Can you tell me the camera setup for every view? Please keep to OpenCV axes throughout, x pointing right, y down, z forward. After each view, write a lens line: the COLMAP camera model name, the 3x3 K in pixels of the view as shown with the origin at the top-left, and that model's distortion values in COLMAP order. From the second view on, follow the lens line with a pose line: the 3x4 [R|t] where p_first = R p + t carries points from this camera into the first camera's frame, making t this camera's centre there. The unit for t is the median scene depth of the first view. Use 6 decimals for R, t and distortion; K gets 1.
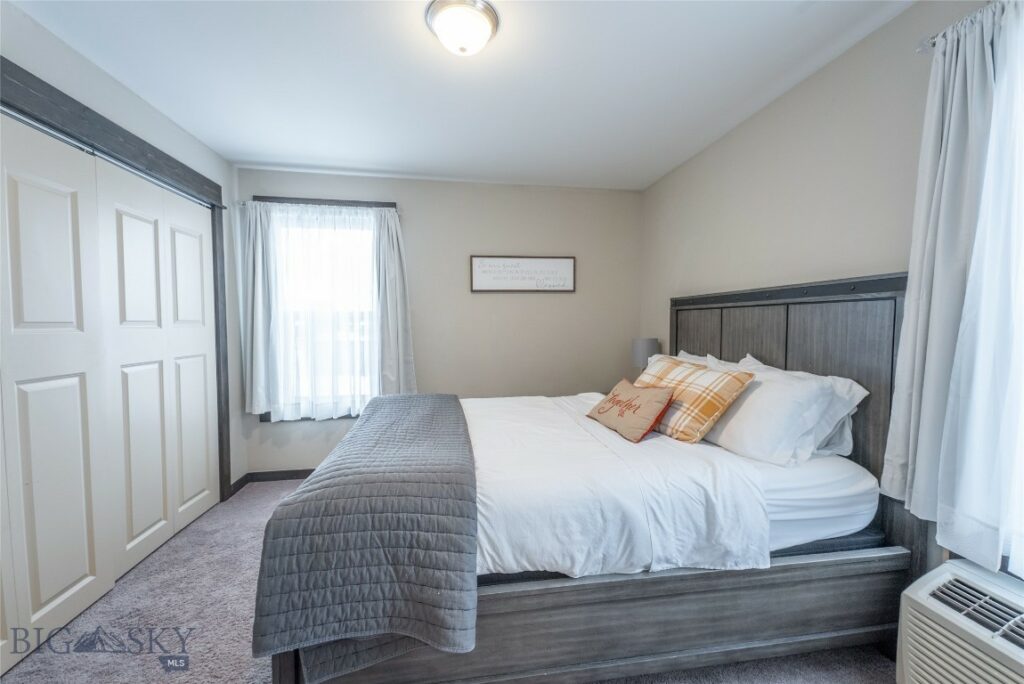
lens RADIAL K [[403.0, 0, 515.1], [0, 403.0, 343.2], [0, 0, 1]] dist [0.003772, 0.000387]
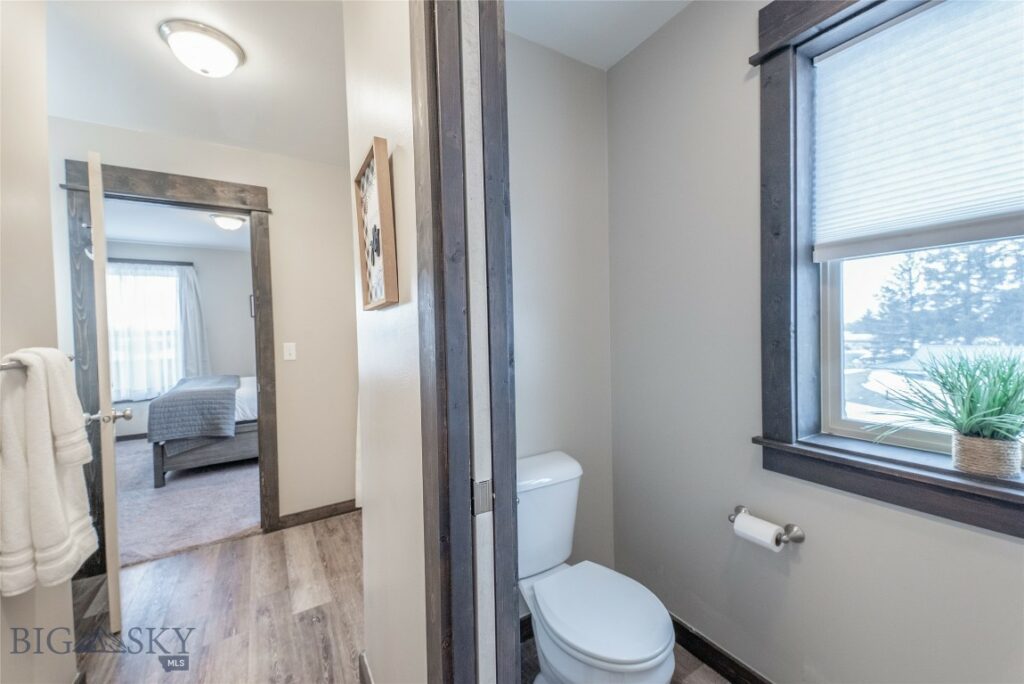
lens RADIAL K [[403.0, 0, 514.6], [0, 403.0, 344.5], [0, 0, 1]] dist [0.003772, 0.000387]
pose [[0.921345, -0.031810, 0.387443, 0.267071], [0.039782, 0.999129, -0.012570, 0.053609], [-0.386705, 0.026995, 0.921808, -1.029628]]
